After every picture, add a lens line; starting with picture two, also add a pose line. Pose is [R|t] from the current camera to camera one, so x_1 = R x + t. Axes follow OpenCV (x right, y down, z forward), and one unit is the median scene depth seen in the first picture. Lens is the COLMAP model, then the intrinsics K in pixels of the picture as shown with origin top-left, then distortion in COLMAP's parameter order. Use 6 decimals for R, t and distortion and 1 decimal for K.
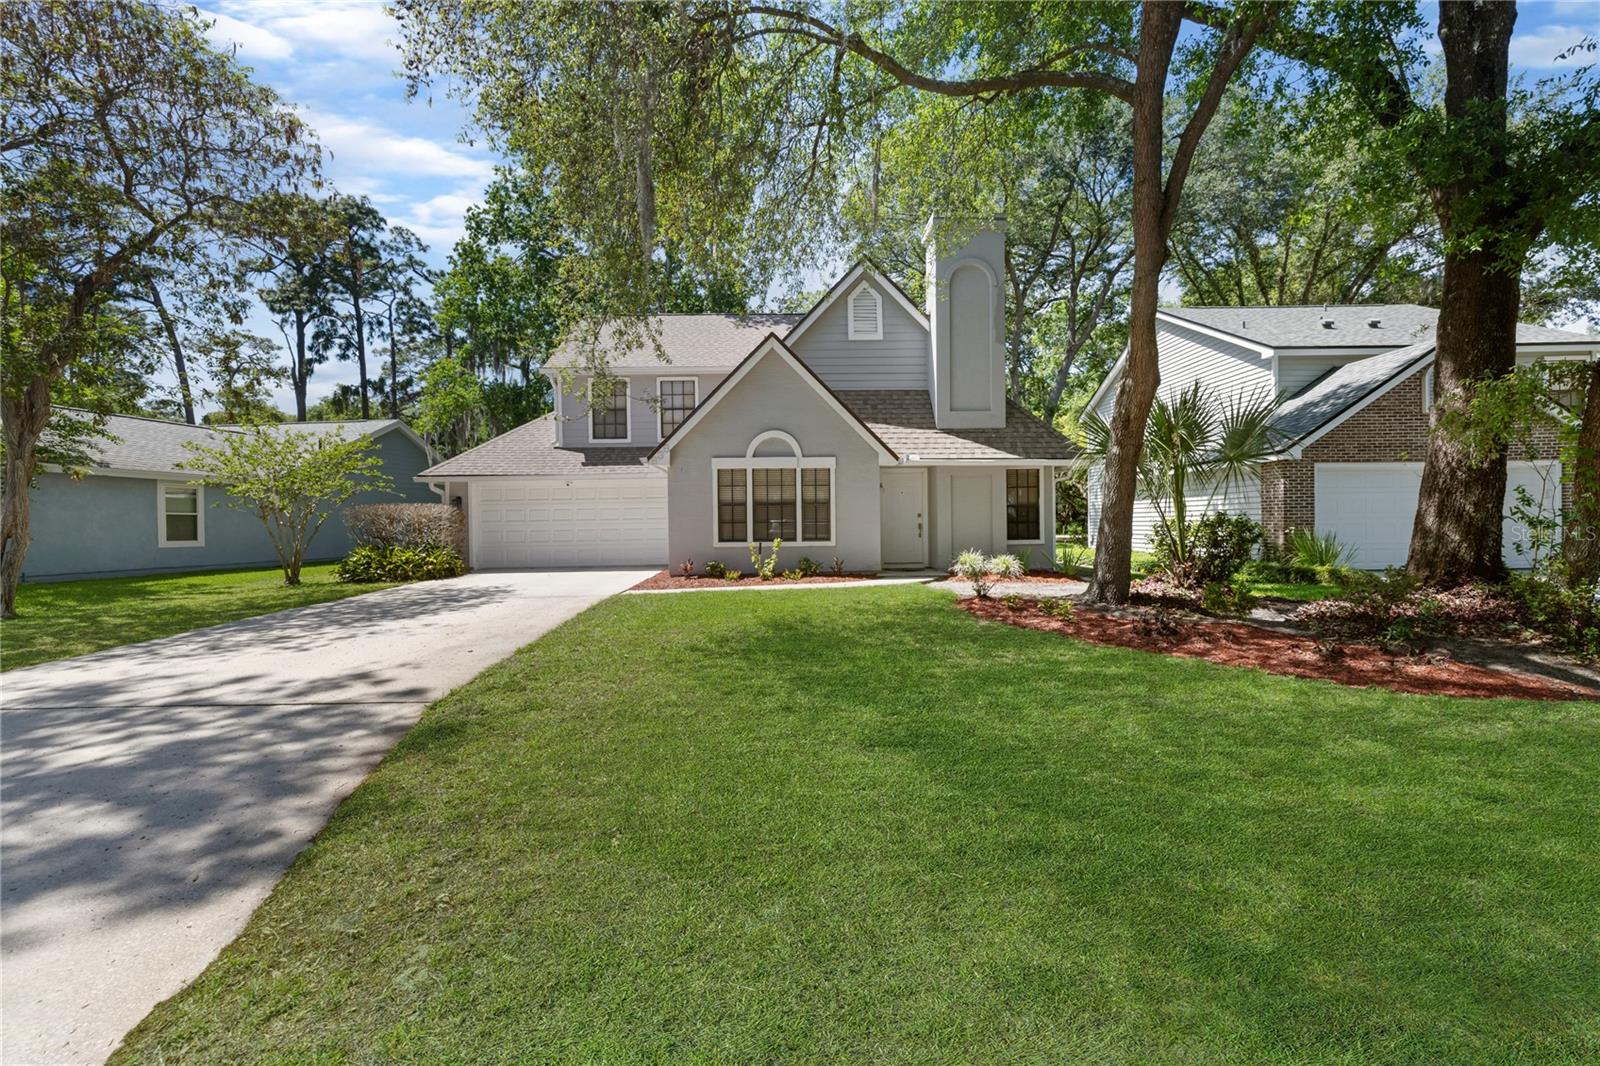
lens RADIAL K [[699.7, 0, 814.2], [0, 699.7, 532.7], [0, 0, 1]] dist [0.031752, 0.000364]
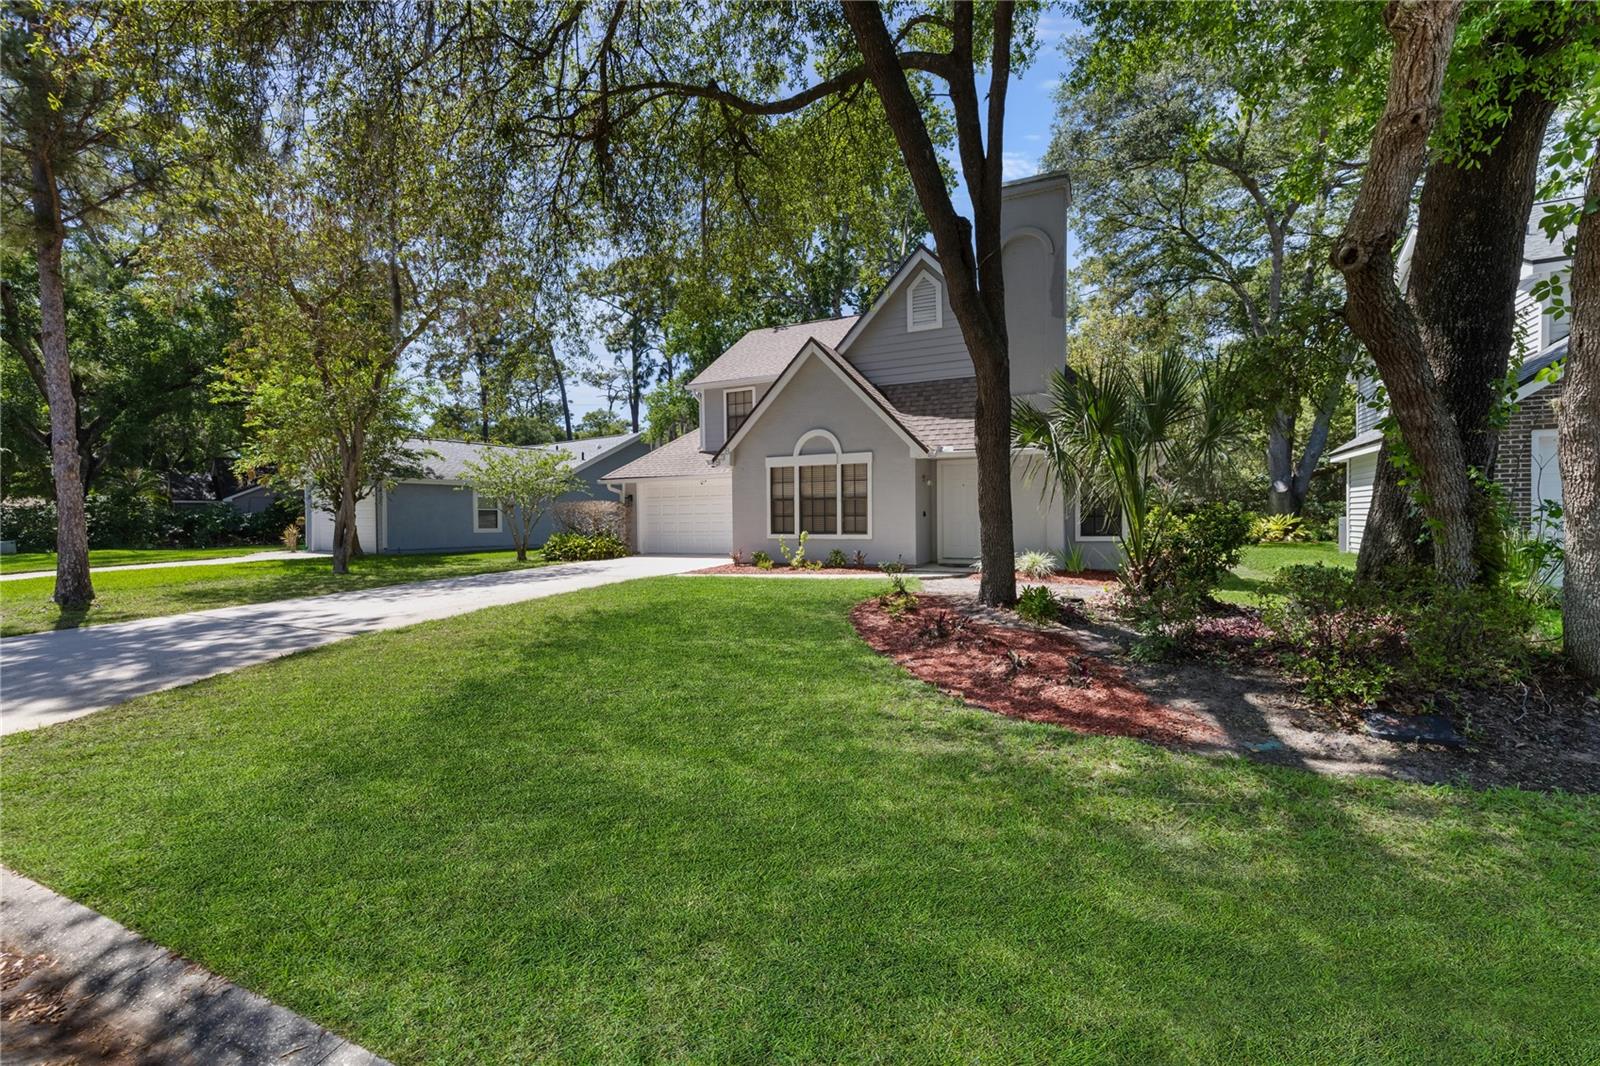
lens RADIAL K [[699.7, 0, 794.7], [0, 699.7, 536.6], [0, 0, 1]] dist [0.031752, 0.000364]
pose [[0.886080, 0.014617, -0.463302, 0.405849], [-0.004888, 0.999742, 0.022194, -0.007043], [0.463507, -0.017401, 0.885922, 0.039258]]
